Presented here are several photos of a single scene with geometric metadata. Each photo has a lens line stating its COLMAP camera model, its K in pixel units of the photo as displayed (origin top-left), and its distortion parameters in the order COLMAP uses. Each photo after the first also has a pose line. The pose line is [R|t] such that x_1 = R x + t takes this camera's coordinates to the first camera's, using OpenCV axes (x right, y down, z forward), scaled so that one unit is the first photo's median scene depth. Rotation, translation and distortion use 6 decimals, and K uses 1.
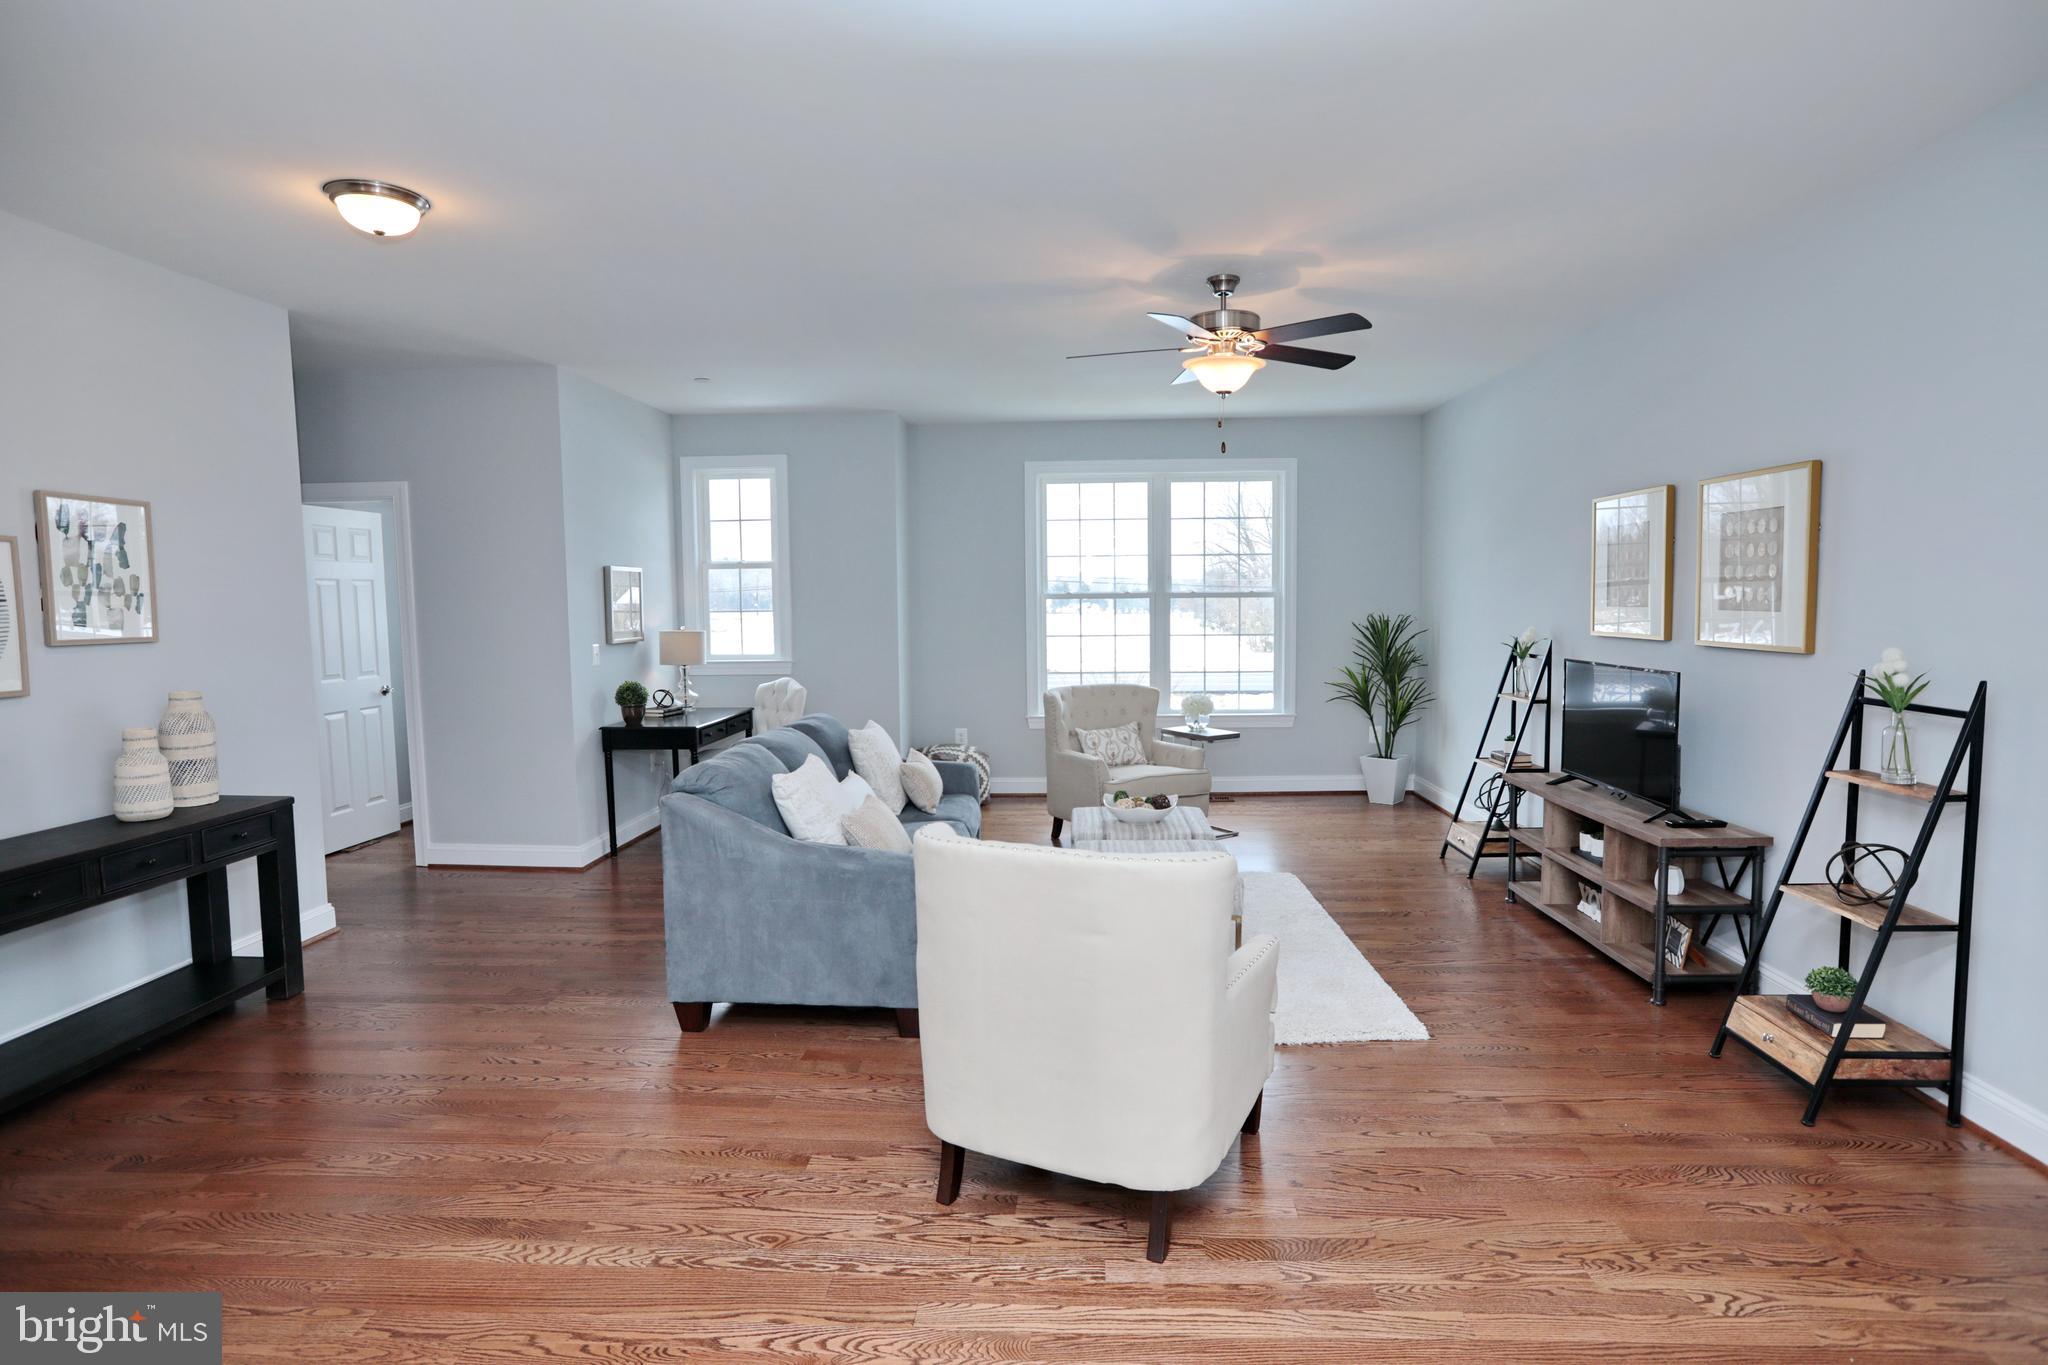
lens RADIAL K [[1061.6, 0, 1024.0], [0, 1061.6, 682.5], [0, 0, 1]] dist [-0.029395, 0.000562]
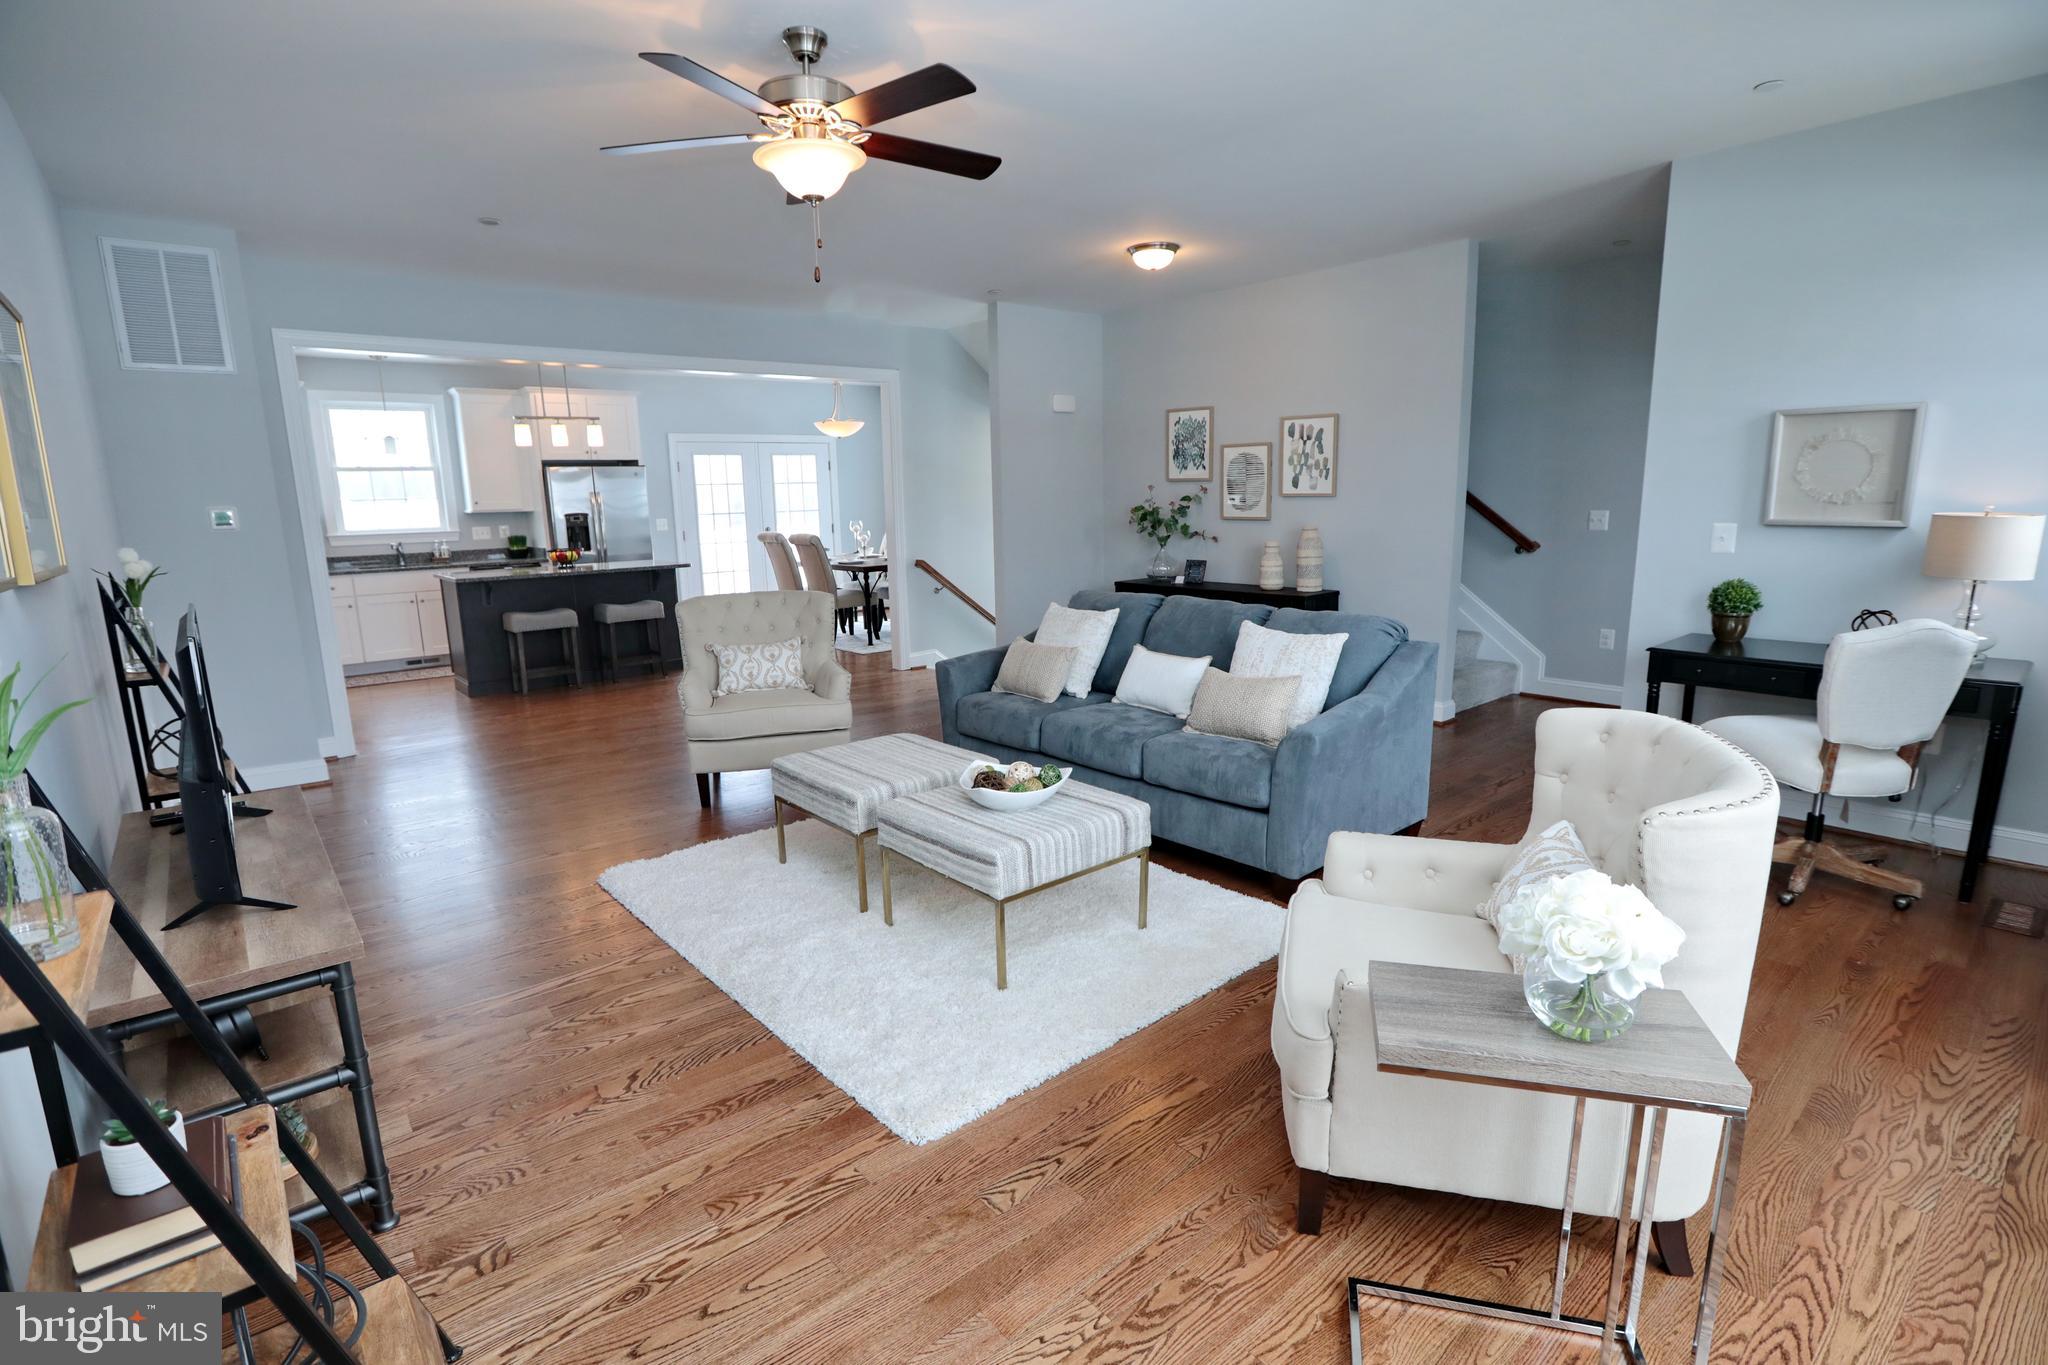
lens RADIAL K [[940.3, 0, 1024.0], [0, 940.3, 682.5], [0, 0, 1]] dist [-0.073003, 0.023634]
pose [[-0.714831, 0.160749, -0.680570, 0.382976], [-0.026847, 0.966195, 0.256411, -0.074541], [0.698781, 0.201562, -0.686351, 1.071931]]
